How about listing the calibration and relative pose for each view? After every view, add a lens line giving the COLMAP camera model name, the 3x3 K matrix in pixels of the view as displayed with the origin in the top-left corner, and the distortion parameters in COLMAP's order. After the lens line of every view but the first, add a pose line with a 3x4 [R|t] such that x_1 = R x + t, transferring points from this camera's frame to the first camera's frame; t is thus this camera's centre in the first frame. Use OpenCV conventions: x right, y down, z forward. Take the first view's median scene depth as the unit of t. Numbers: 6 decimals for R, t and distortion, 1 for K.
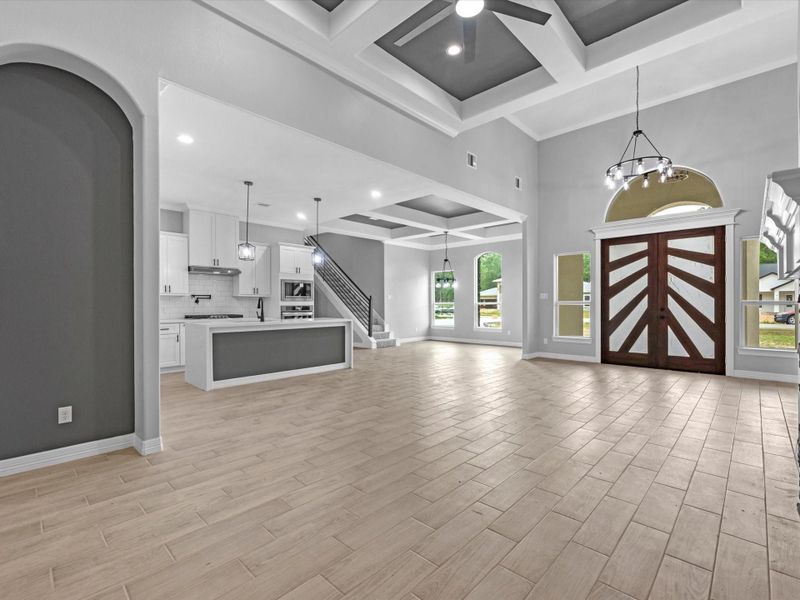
lens RADIAL K [[361.4, 0, 397.2], [0, 361.4, 302.9], [0, 0, 1]] dist [-0.001905, -0.000006]
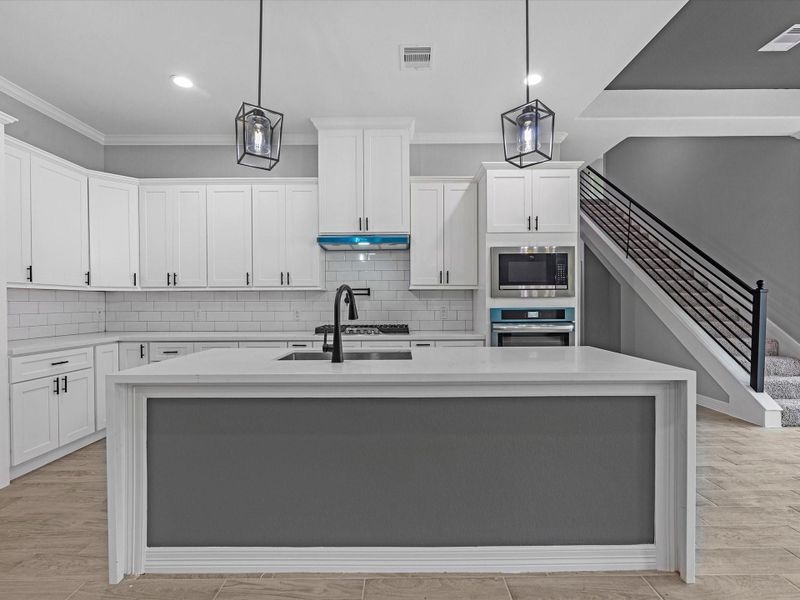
lens RADIAL K [[380.2, 0, 401.1], [0, 380.2, 310.2], [0, 0, 1]] dist [0.000456, 0.000264]
pose [[0.704071, 0.010606, -0.710050, -0.071041], [0.005866, 0.999767, 0.020750, -0.000452], [0.710105, -0.018774, 0.703845, 0.593347]]
